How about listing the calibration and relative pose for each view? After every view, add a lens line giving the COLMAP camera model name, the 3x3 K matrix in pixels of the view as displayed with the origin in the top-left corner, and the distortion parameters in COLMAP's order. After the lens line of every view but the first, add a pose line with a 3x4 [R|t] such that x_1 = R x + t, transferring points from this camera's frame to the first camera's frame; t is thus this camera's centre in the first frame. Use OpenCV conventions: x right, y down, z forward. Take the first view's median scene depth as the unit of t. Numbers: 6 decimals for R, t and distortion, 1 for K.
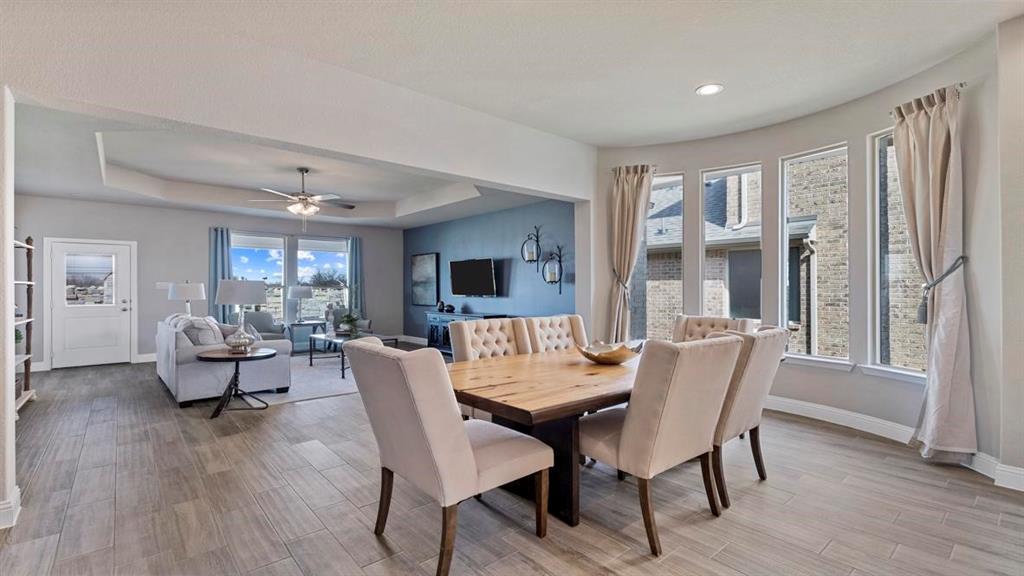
lens RADIAL K [[457.0, 0, 512.0], [0, 457.0, 288.0], [0, 0, 1]] dist [0.001127, 0.000095]
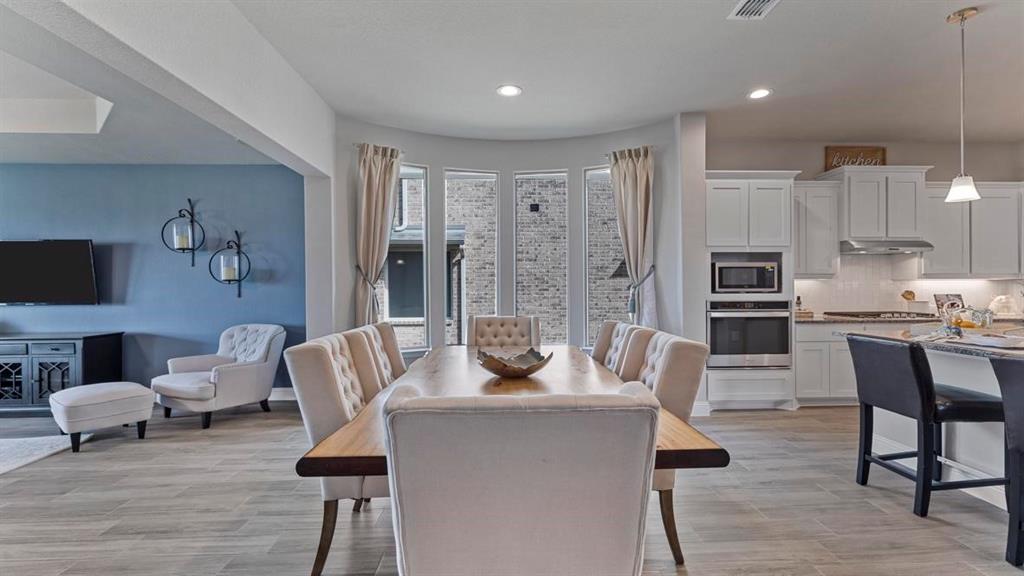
lens RADIAL K [[457.0, 0, 512.0], [0, 457.0, 288.0], [0, 0, 1]] dist [0.001127, 0.000095]
pose [[0.623442, -0.003706, 0.781861, -0.194641], [0.004373, 0.999990, 0.001253, -0.000559], [-0.781858, 0.002638, 0.623451, 0.203626]]
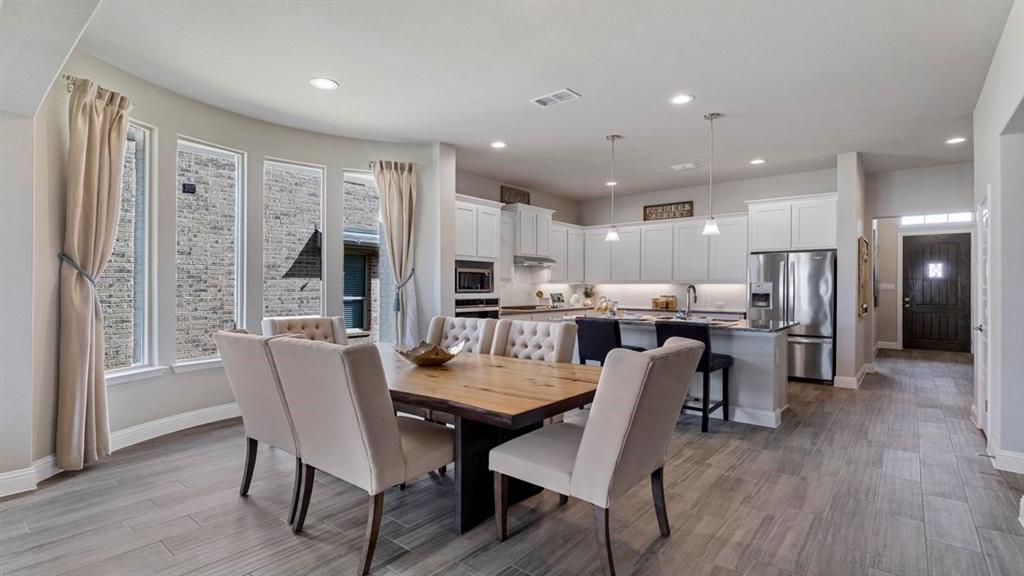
lens RADIAL K [[484.4, 0, 512.0], [0, 484.4, 288.0], [0, 0, 1]] dist [0.000319, 0.000126]
pose [[-0.173217, -0.000212, 0.984884, -0.359462], [-0.000791, 1.000000, 0.000076, -0.000138], [-0.984883, -0.000766, -0.173217, 0.433187]]
